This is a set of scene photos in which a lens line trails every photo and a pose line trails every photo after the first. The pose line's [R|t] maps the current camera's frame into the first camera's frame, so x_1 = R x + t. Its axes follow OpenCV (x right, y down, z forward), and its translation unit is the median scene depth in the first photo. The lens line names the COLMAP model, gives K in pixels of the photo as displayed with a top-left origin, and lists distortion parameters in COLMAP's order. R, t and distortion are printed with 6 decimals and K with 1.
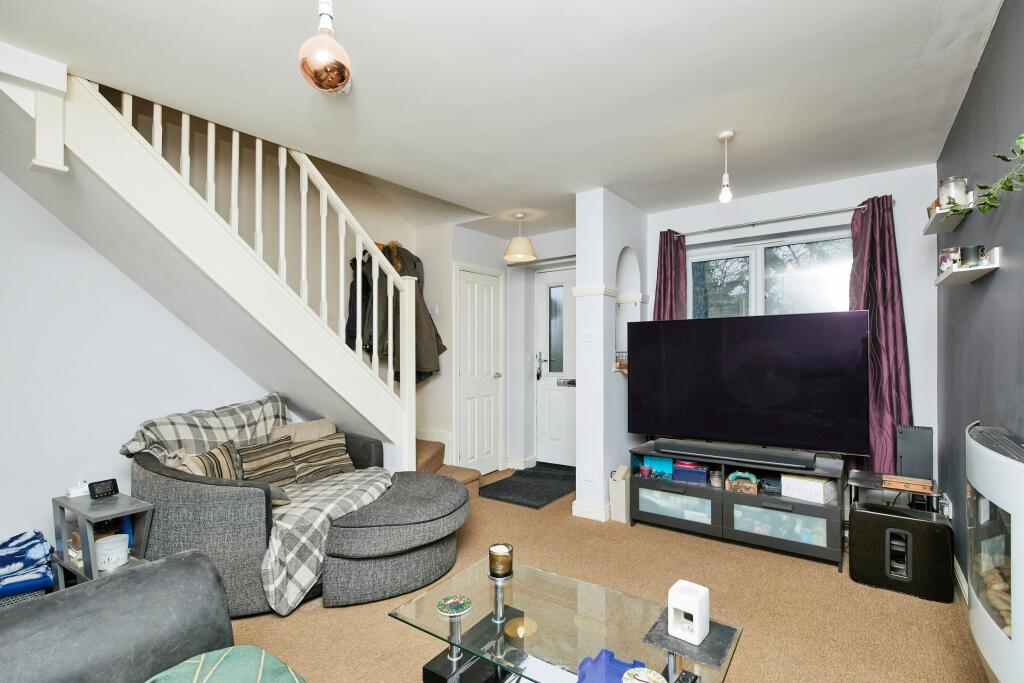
lens RADIAL K [[483.8, 0, 517.8], [0, 483.8, 355.5], [0, 0, 1]] dist [0.001379, 0.000367]
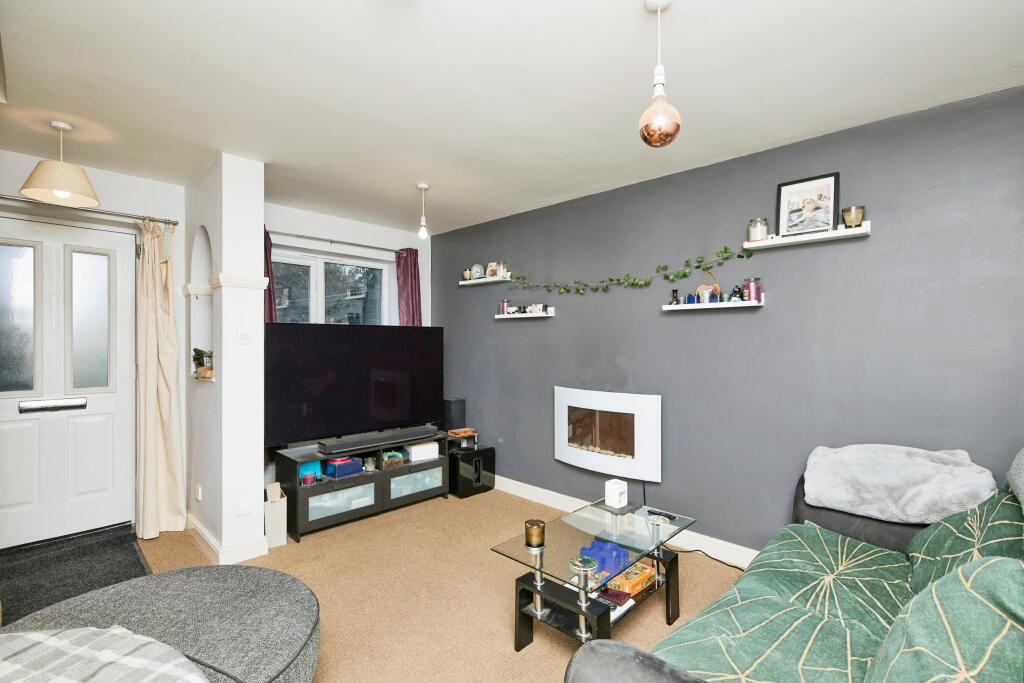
lens RADIAL K [[483.8, 0, 517.8], [0, 483.8, 355.5], [0, 0, 1]] dist [0.001379, 0.000367]
pose [[0.121014, -0.013371, 0.992561, -0.724215], [0.006802, 0.999897, 0.012641, -0.018463], [-0.992628, 0.005222, 0.121092, 0.529843]]
